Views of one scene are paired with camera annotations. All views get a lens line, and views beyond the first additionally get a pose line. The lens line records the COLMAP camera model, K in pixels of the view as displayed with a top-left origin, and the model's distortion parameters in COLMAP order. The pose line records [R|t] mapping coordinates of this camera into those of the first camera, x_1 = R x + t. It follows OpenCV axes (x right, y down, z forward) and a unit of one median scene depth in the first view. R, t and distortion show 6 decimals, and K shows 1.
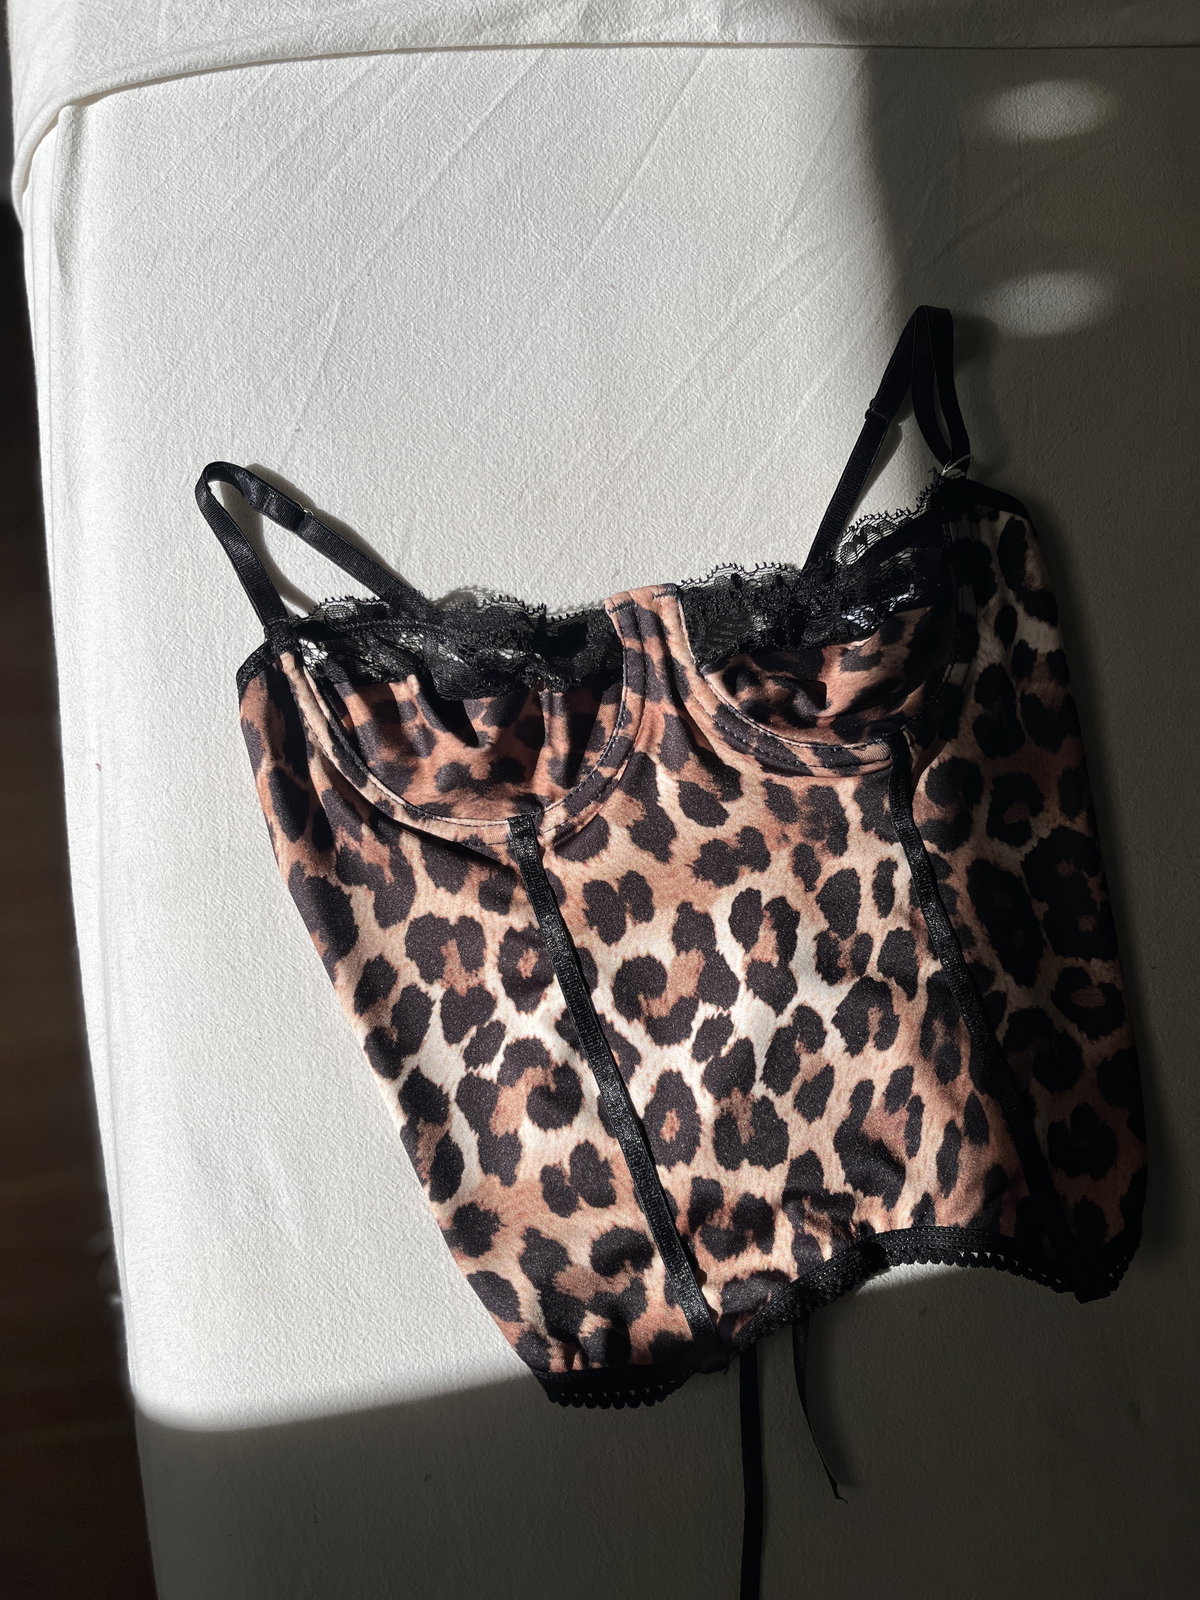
lens RADIAL K [[1311.5, 0, 606.8], [0, 1311.5, 802.2], [0, 0, 1]] dist [0.018974, -0.017773]
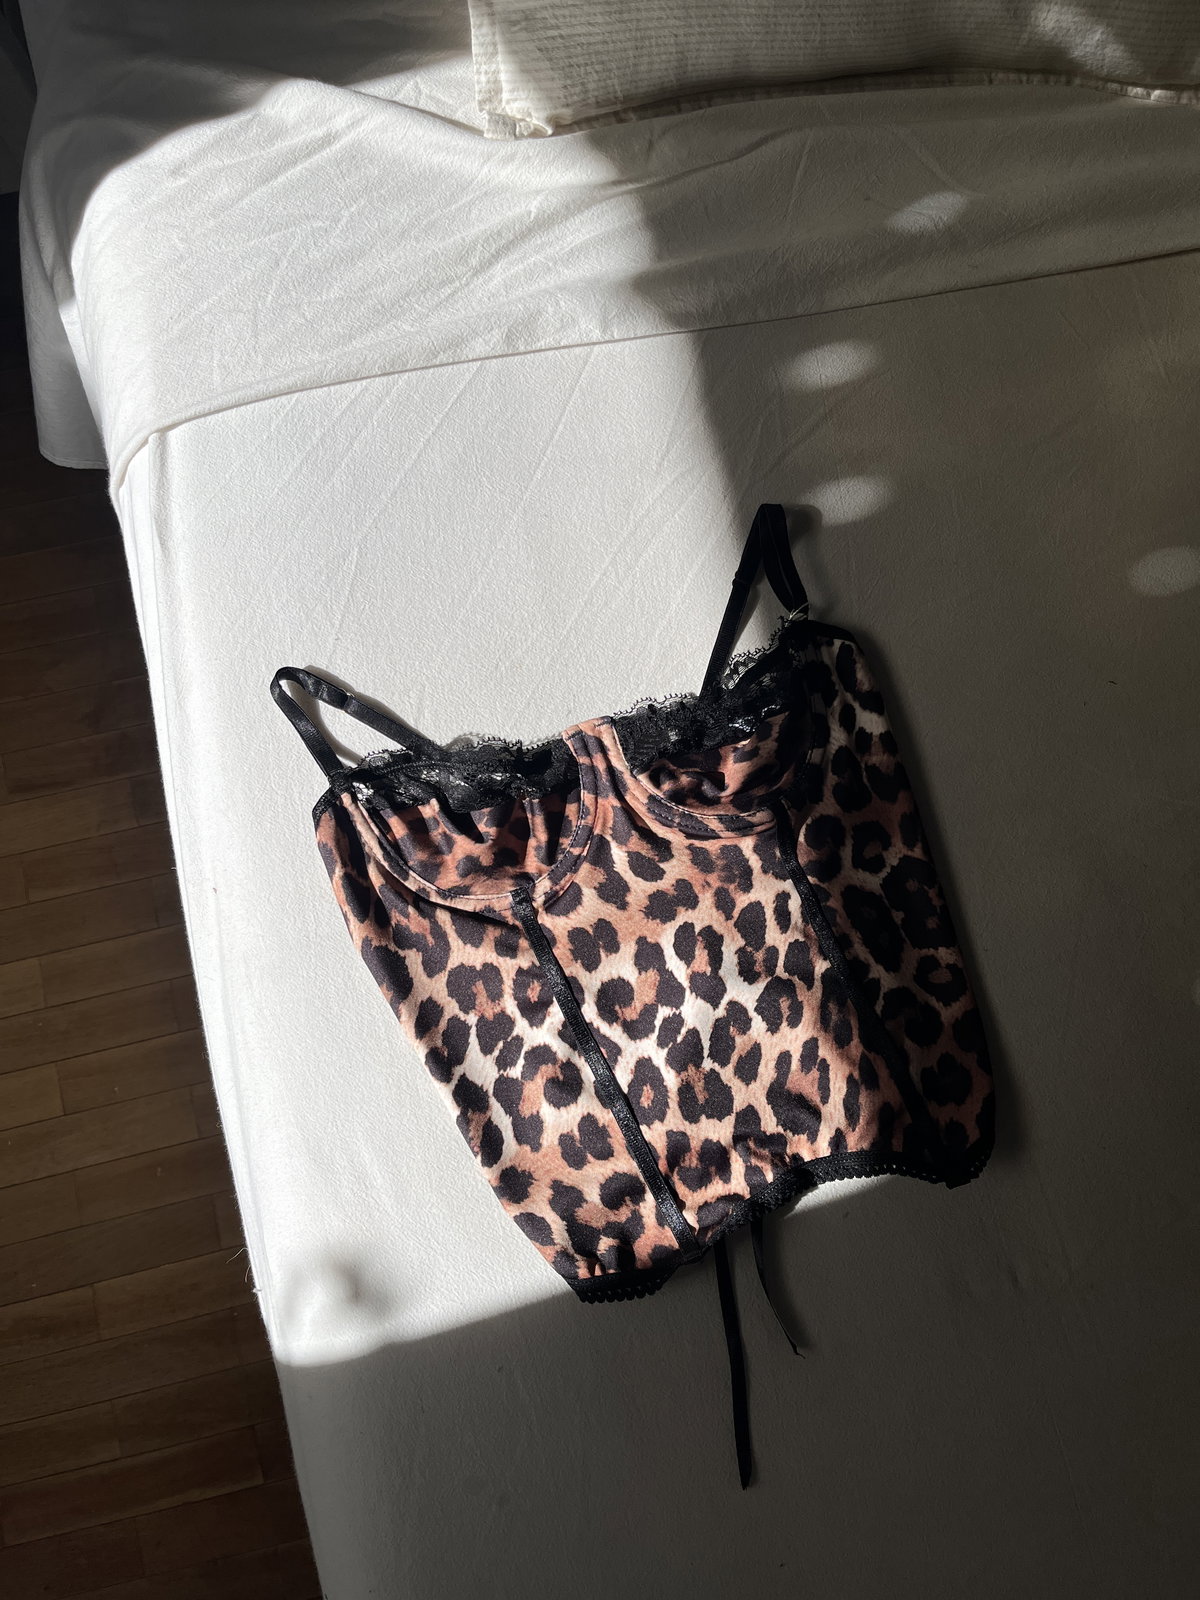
lens RADIAL K [[1311.5, 0, 599.2], [0, 1311.5, 792.6], [0, 0, 1]] dist [0.018974, -0.017773]
pose [[0.993864, -0.110272, -0.008641, 0.044144], [0.108870, 0.989042, -0.099717, 0.058060], [0.019542, 0.098164, 0.994978, -0.414937]]
